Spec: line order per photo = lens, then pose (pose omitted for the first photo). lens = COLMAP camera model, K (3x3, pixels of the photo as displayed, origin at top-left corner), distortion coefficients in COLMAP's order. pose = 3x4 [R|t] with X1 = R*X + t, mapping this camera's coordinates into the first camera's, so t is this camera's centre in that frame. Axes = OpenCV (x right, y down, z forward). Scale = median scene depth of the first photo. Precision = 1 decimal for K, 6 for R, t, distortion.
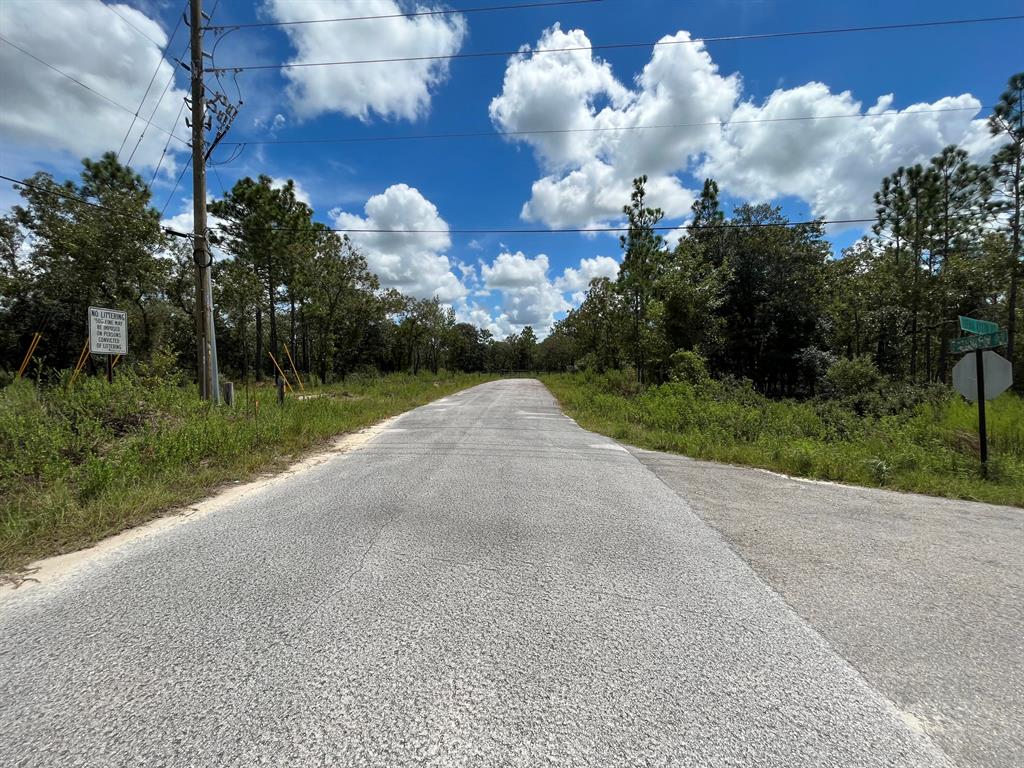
lens RADIAL K [[413.0, 0, 512.5], [0, 413.0, 380.4], [0, 0, 1]] dist [-0.004974, 0.000889]
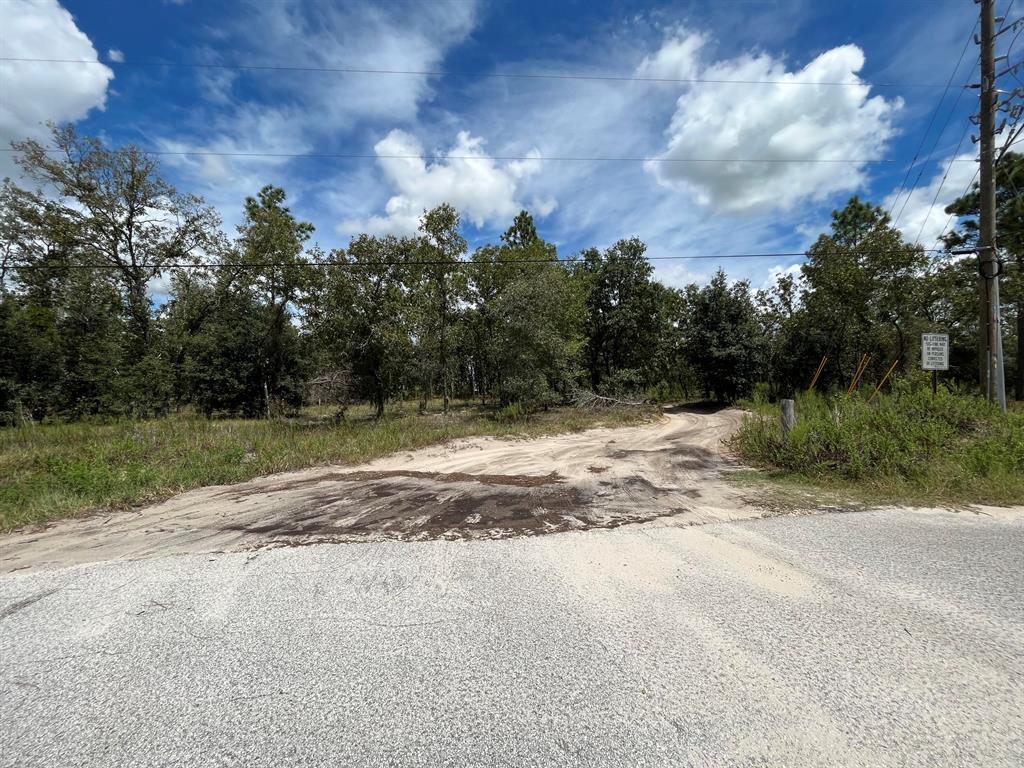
lens RADIAL K [[413.0, 0, 509.5], [0, 413.0, 380.8], [0, 0, 1]] dist [-0.004974, 0.000889]
pose [[0.157992, -0.002287, -0.987438, 0.002159], [-0.034670, 0.999368, -0.007862, 0.001167], [0.986832, 0.035477, 0.157813, -0.023386]]
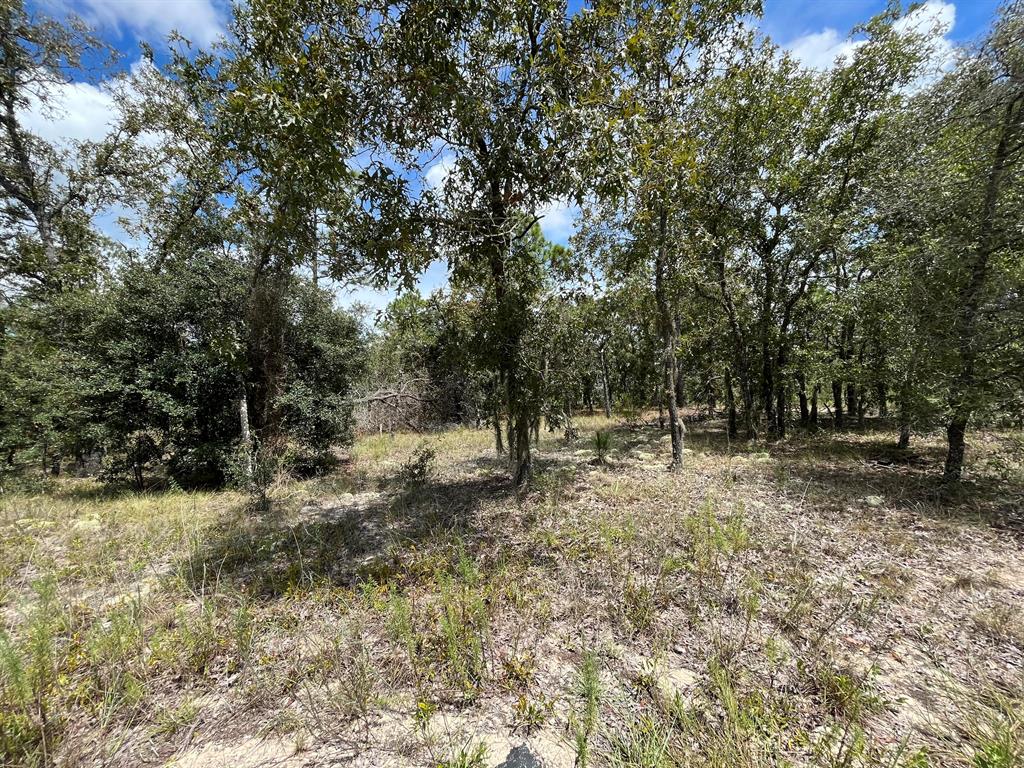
lens RADIAL K [[413.0, 0, 508.7], [0, 413.0, 383.2], [0, 0, 1]] dist [-0.004974, 0.000889]
pose [[0.009027, -0.028951, -0.999540, -0.082336], [0.000884, 0.999581, -0.028944, 0.002951], [0.999959, -0.000623, 0.009049, -0.044185]]
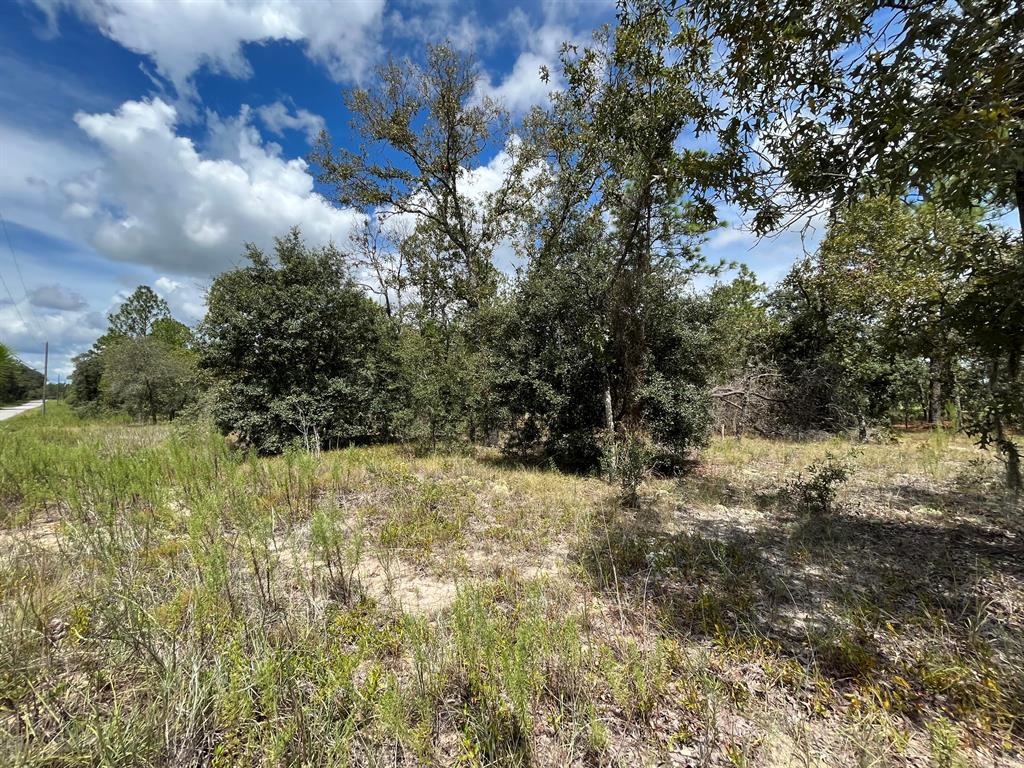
lens RADIAL K [[413.0, 0, 508.5], [0, 413.0, 386.7], [0, 0, 1]] dist [-0.004974, 0.000889]
pose [[-0.659579, -0.020803, -0.751347, -0.086440], [-0.029913, 0.999552, -0.001416, 0.003401], [0.751040, 0.021541, -0.659905, -0.051831]]
